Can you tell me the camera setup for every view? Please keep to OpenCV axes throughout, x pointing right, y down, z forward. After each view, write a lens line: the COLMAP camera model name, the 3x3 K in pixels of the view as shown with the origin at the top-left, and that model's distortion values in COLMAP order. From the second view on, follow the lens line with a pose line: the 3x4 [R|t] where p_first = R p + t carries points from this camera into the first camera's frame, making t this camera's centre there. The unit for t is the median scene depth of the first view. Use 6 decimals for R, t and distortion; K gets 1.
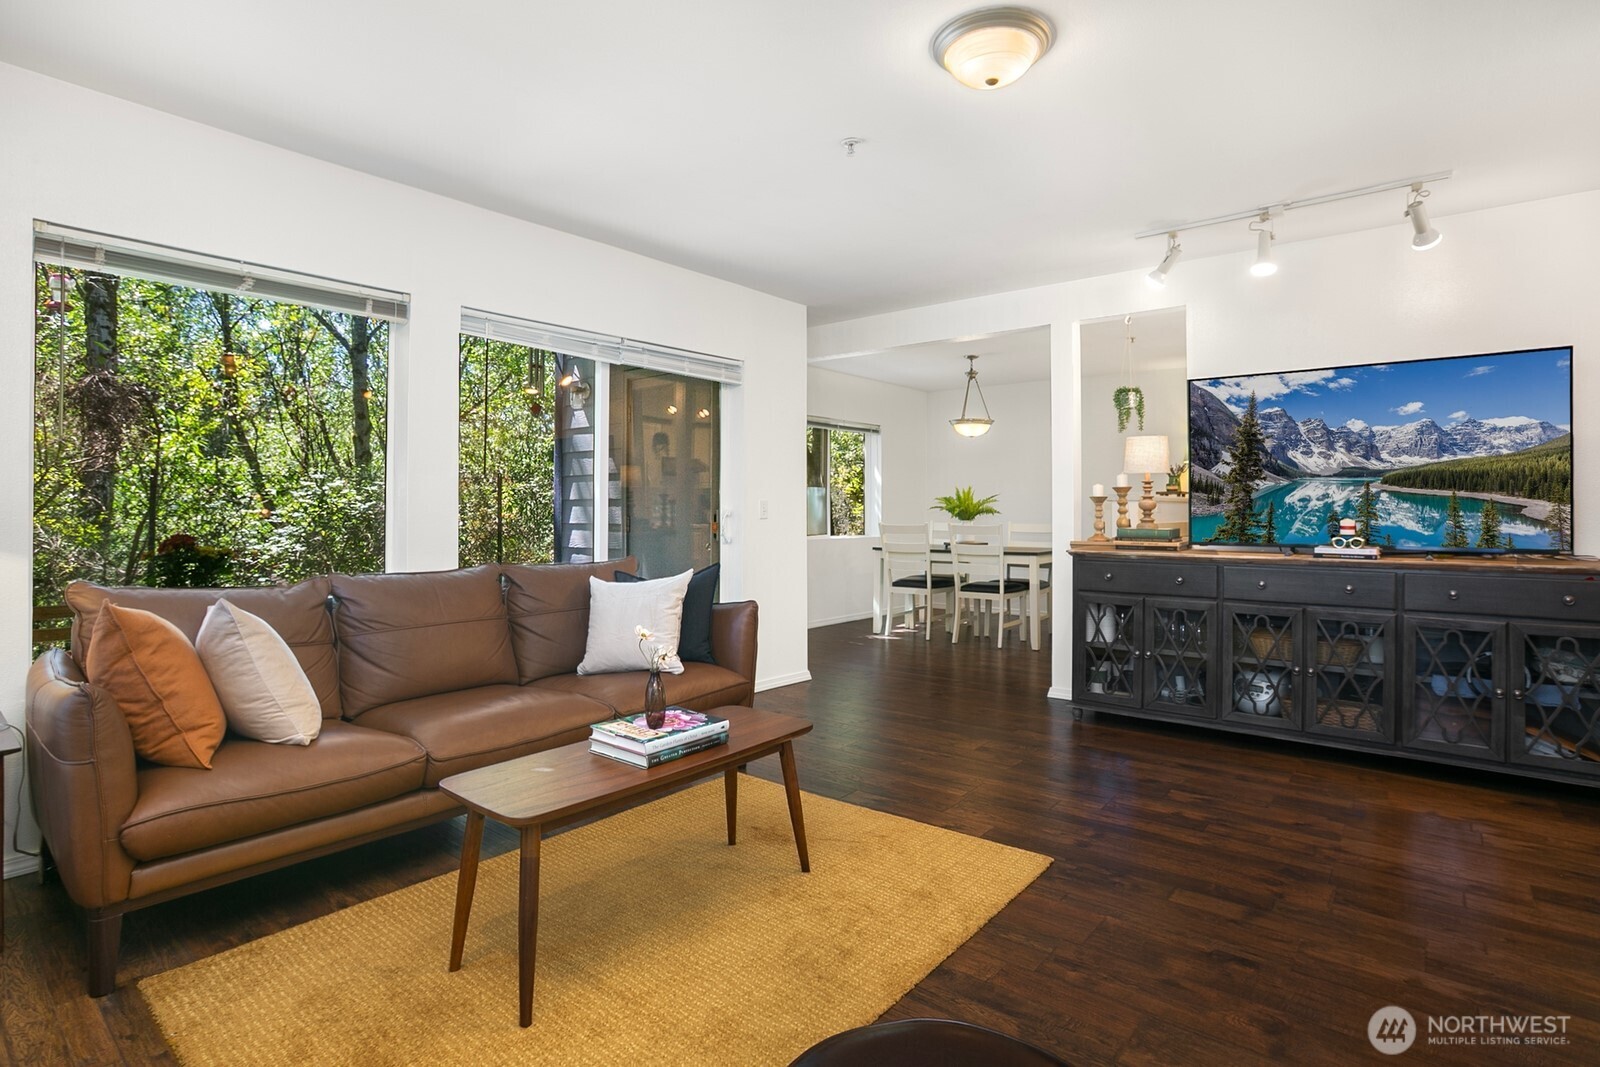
lens RADIAL K [[803.7, 0, 800.0], [0, 803.7, 533.5], [0, 0, 1]] dist [-0.041808, 0.000623]
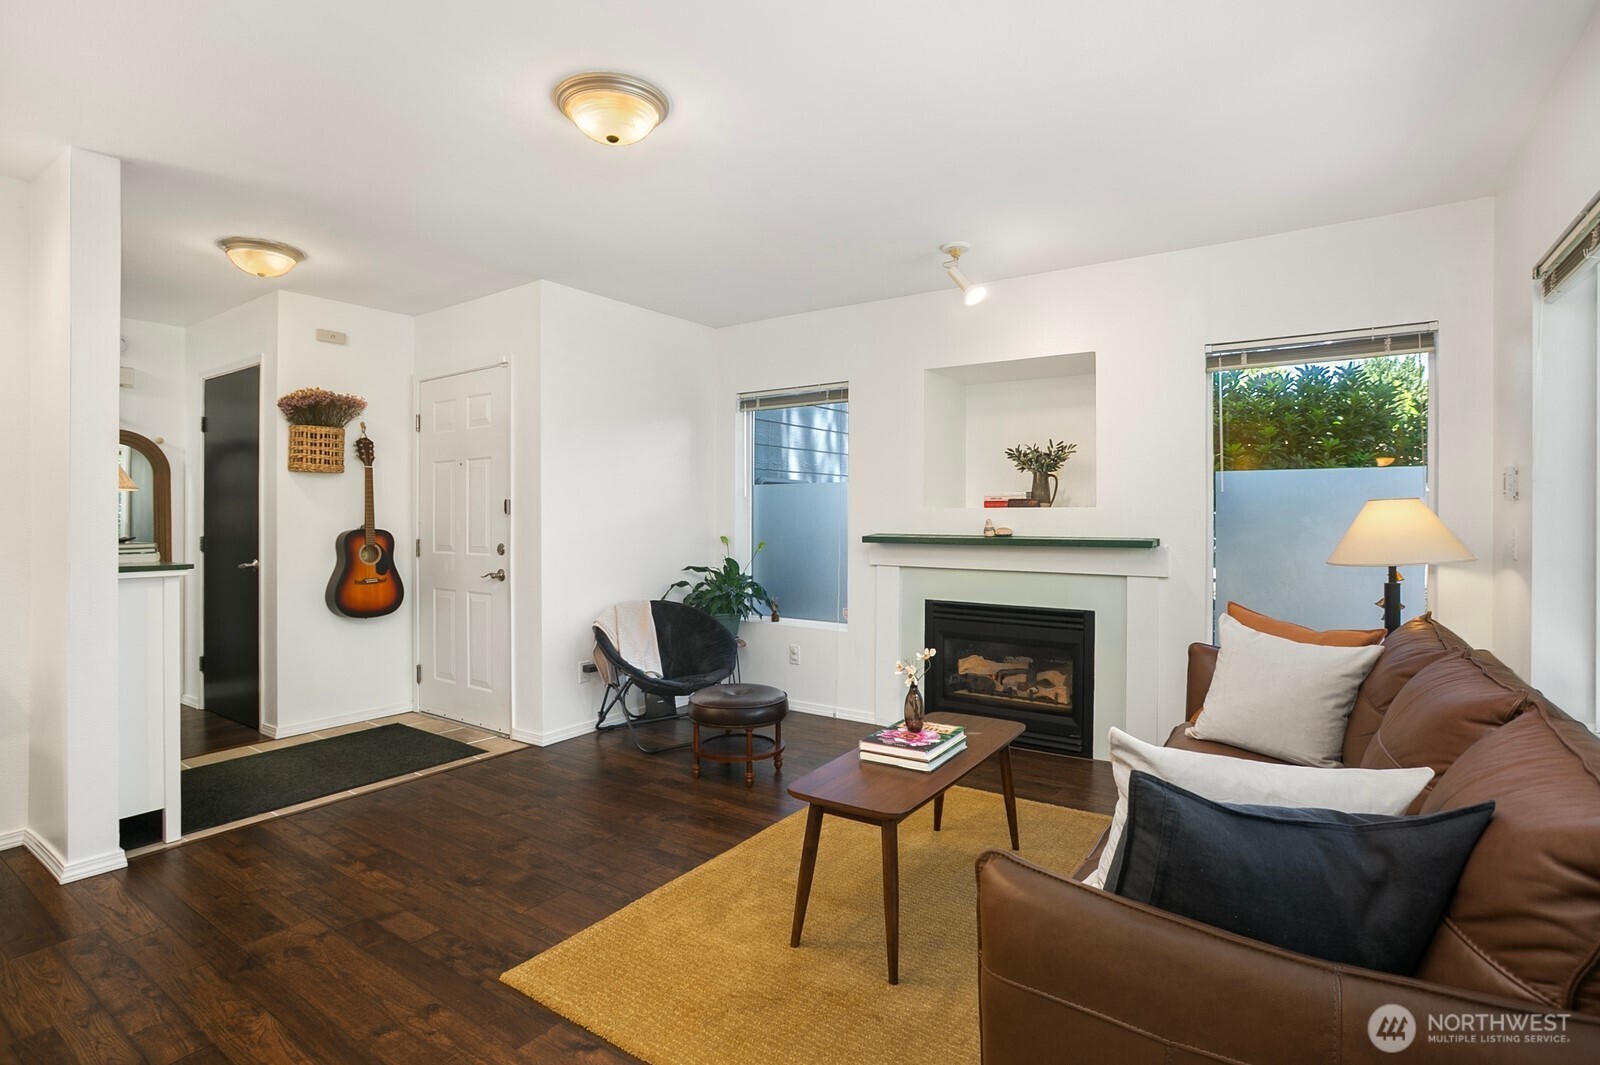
lens RADIAL K [[804.8, 0, 801.0], [0, 804.8, 514.4], [0, 0, 1]] dist [-0.000647, -0.000235]
pose [[-0.996774, -0.001206, -0.080253, 0.051302], [-0.003871, 0.999446, 0.033066, -0.073701], [0.080169, 0.033270, -0.996226, 1.305630]]
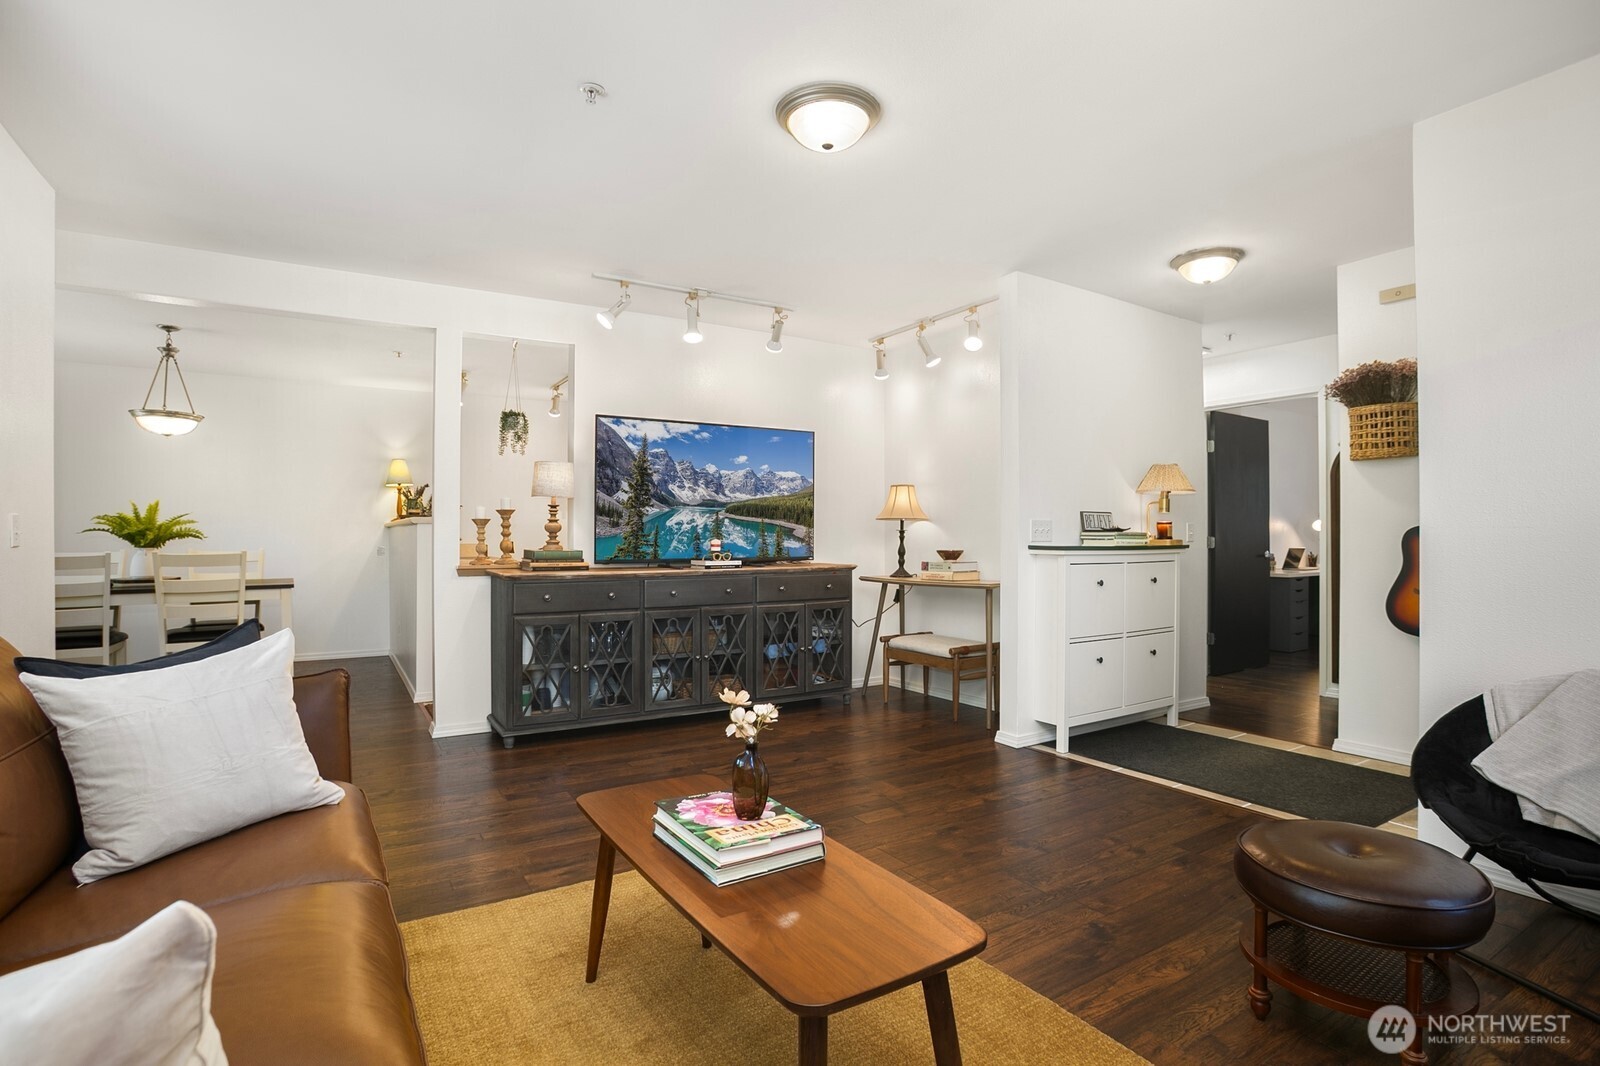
lens RADIAL K [[803.7, 0, 800.0], [0, 803.7, 533.0], [0, 0, 1]] dist [-0.041808, 0.000623]
pose [[0.329597, 0.001164, 0.944121, -0.529765], [0.029539, 0.999497, -0.011544, -0.007368], [-0.943660, 0.031693, 0.329396, 0.406937]]
